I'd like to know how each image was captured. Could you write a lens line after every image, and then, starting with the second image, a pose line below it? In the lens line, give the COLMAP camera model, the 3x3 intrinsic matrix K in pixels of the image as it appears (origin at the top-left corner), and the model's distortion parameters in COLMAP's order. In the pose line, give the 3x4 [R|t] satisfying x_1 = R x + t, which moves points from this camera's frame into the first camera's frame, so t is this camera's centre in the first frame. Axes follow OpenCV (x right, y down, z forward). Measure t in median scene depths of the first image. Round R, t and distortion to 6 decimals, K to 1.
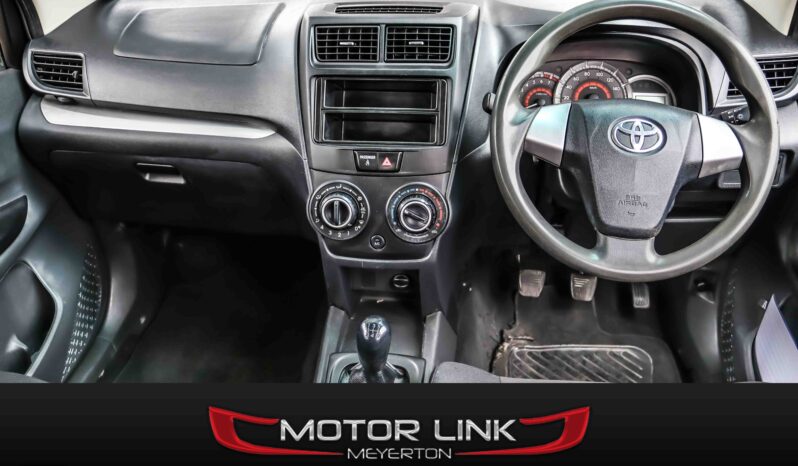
lens RADIAL K [[702.9, 0, 399.0], [0, 702.9, 233.0], [0, 0, 1]] dist [-0.113404, 0.000013]
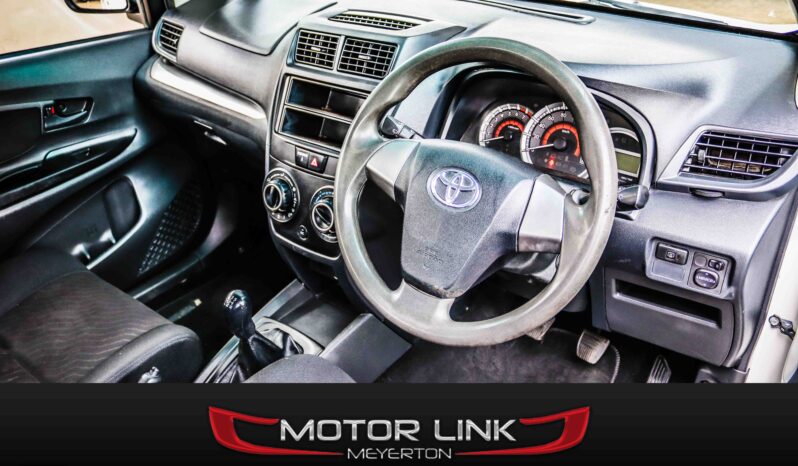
lens RADIAL K [[702.9, 0, 399.0], [0, 702.9, 233.0], [0, 0, 1]] dist [-0.113404, 0.000013]
pose [[0.832514, 0.260743, -0.488809, 0.643355], [-0.241919, 0.964851, 0.102652, -0.136487], [0.498393, 0.032793, 0.866331, 0.123839]]
